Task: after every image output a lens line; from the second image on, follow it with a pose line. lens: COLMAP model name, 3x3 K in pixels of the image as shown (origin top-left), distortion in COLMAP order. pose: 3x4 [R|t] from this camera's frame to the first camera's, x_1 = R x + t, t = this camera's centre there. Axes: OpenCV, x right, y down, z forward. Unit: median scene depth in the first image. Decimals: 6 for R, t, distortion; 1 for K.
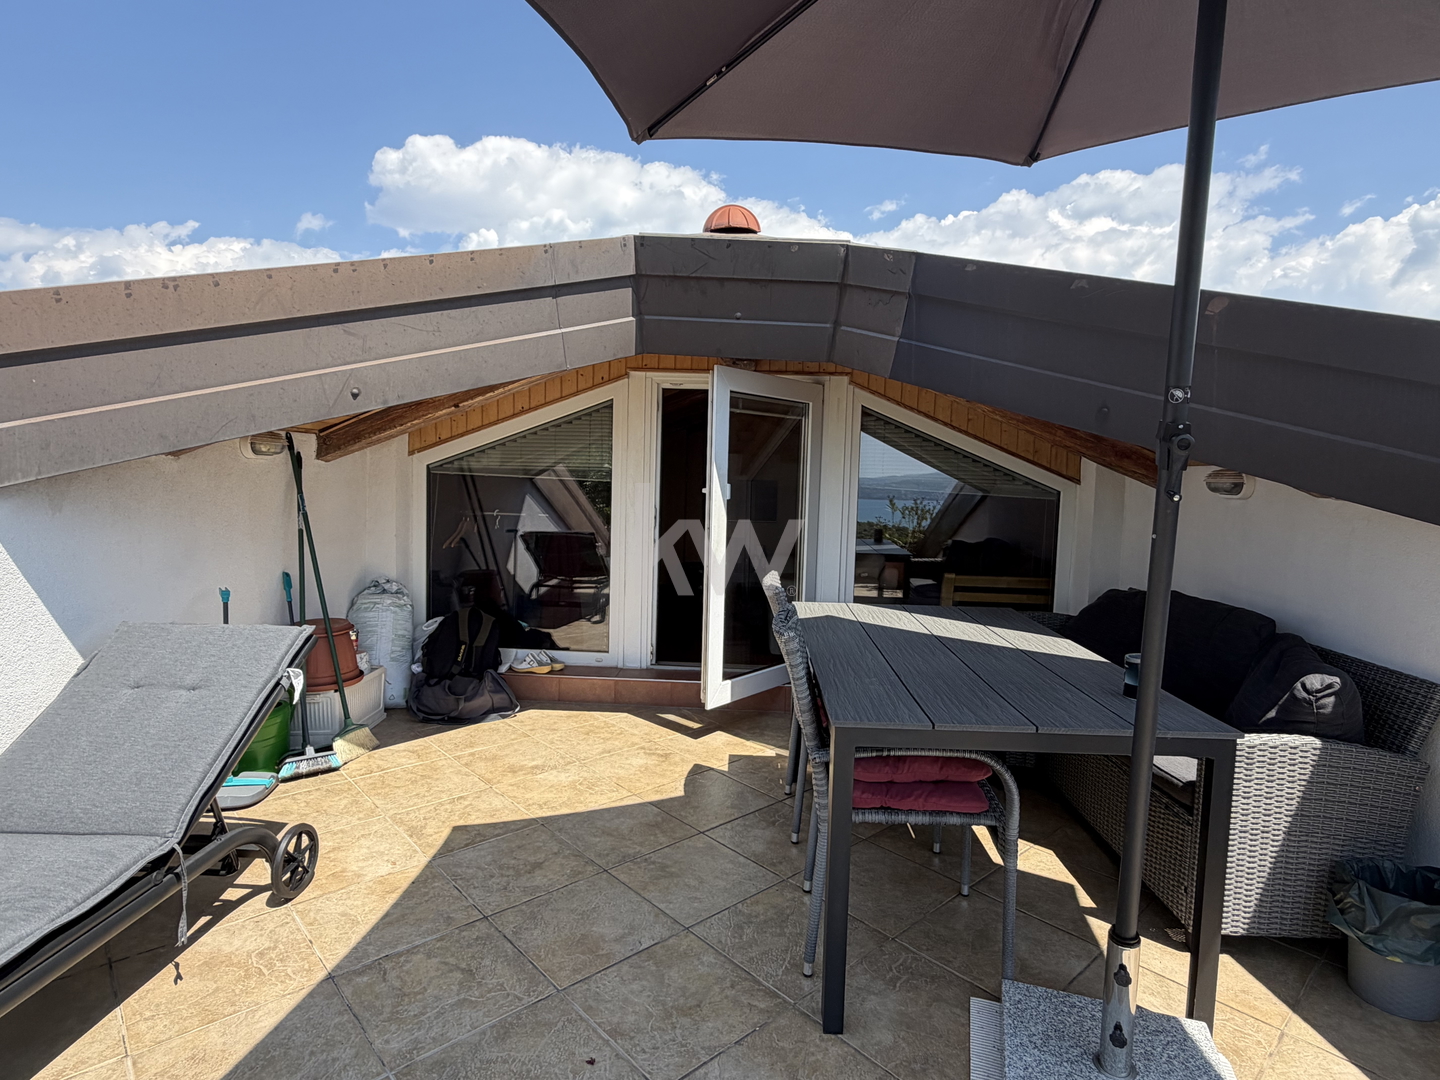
lens RADIAL K [[776.6, 0, 720.0], [0, 776.6, 540.0], [0, 0, 1]] dist [0.002551, -0.000207]
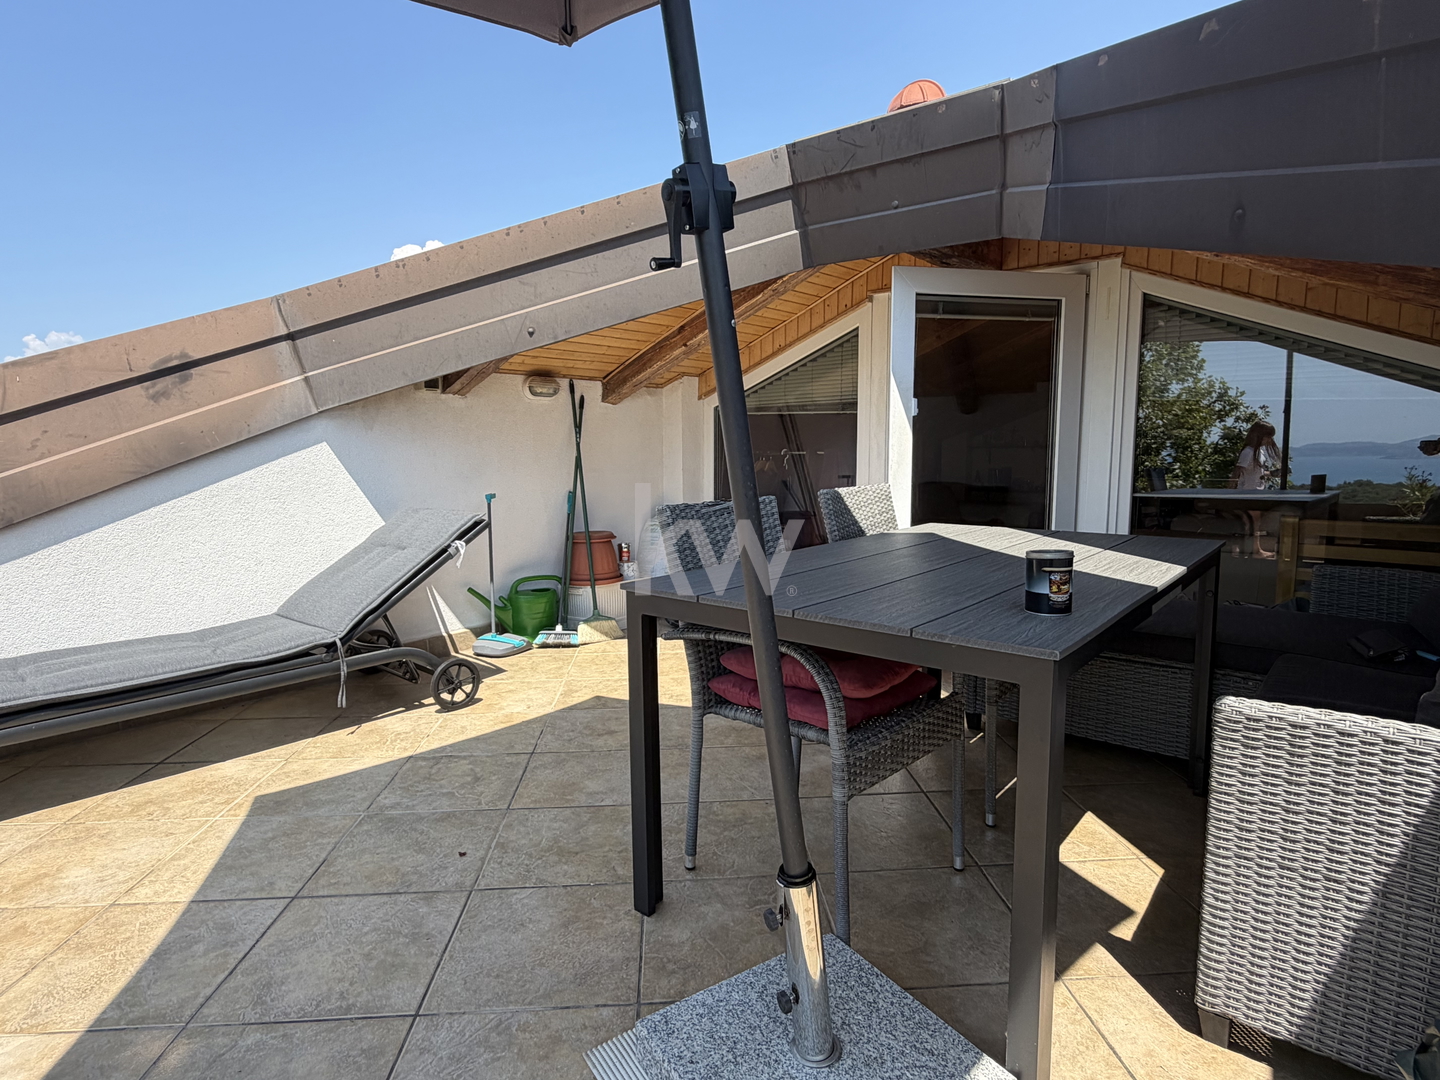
lens RADIAL K [[776.6, 0, 720.0], [0, 776.6, 540.0], [0, 0, 1]] dist [0.002551, -0.000207]
pose [[0.779787, 0.043552, -0.624528, 0.453260], [-0.029194, 0.999022, 0.033215, 0.076461], [0.625364, -0.007669, 0.780296, 0.173747]]
